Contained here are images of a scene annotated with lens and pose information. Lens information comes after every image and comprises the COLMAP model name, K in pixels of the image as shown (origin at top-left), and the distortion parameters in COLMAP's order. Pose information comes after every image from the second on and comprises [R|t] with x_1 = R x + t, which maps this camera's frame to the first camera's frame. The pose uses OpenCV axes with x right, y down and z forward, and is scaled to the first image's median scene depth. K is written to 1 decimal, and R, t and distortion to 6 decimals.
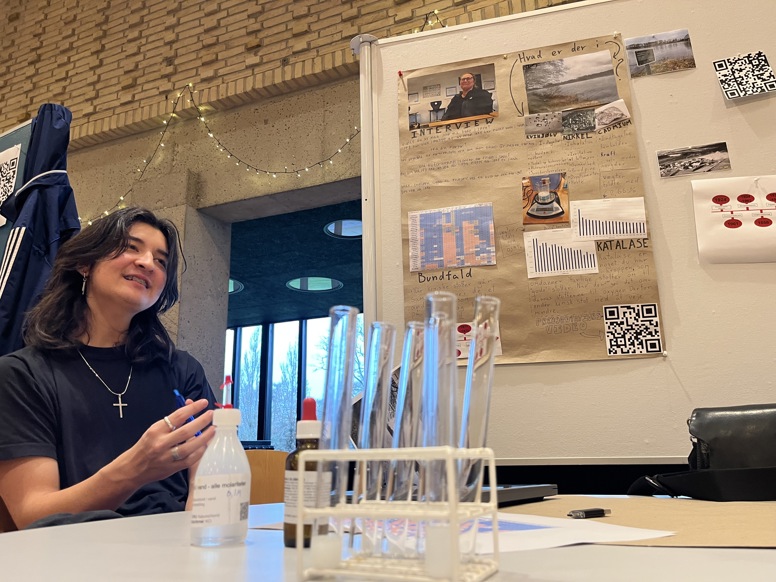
lens RADIAL K [[577.8, 0, 388.0], [0, 577.8, 291.0], [0, 0, 1]] dist [0.033339, -0.057144]
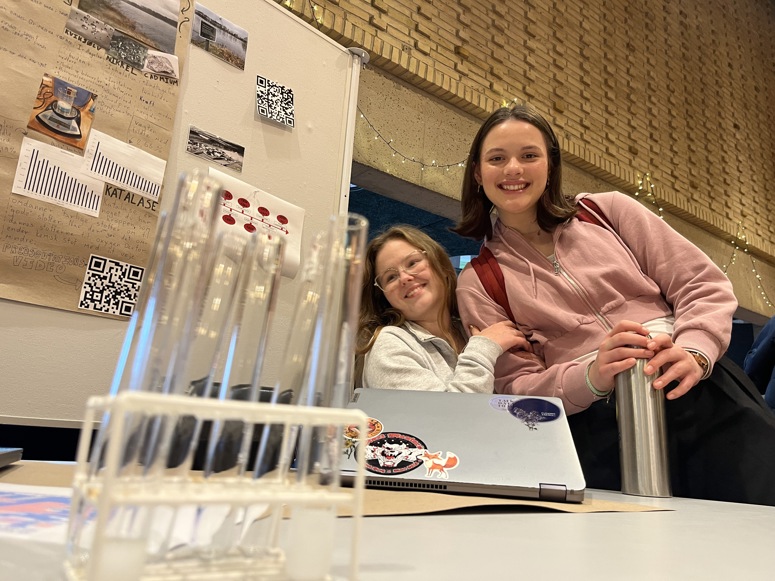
lens RADIAL K [[577.0, 0, 387.5], [0, 577.0, 290.5], [0, 0, 1]] dist [0.033339, -0.057144]
pose [[0.518639, 0.256014, 0.815764, -0.105081], [-0.300389, 0.947854, -0.106489, 0.035705], [-0.800487, -0.189817, 0.568497, 0.106643]]
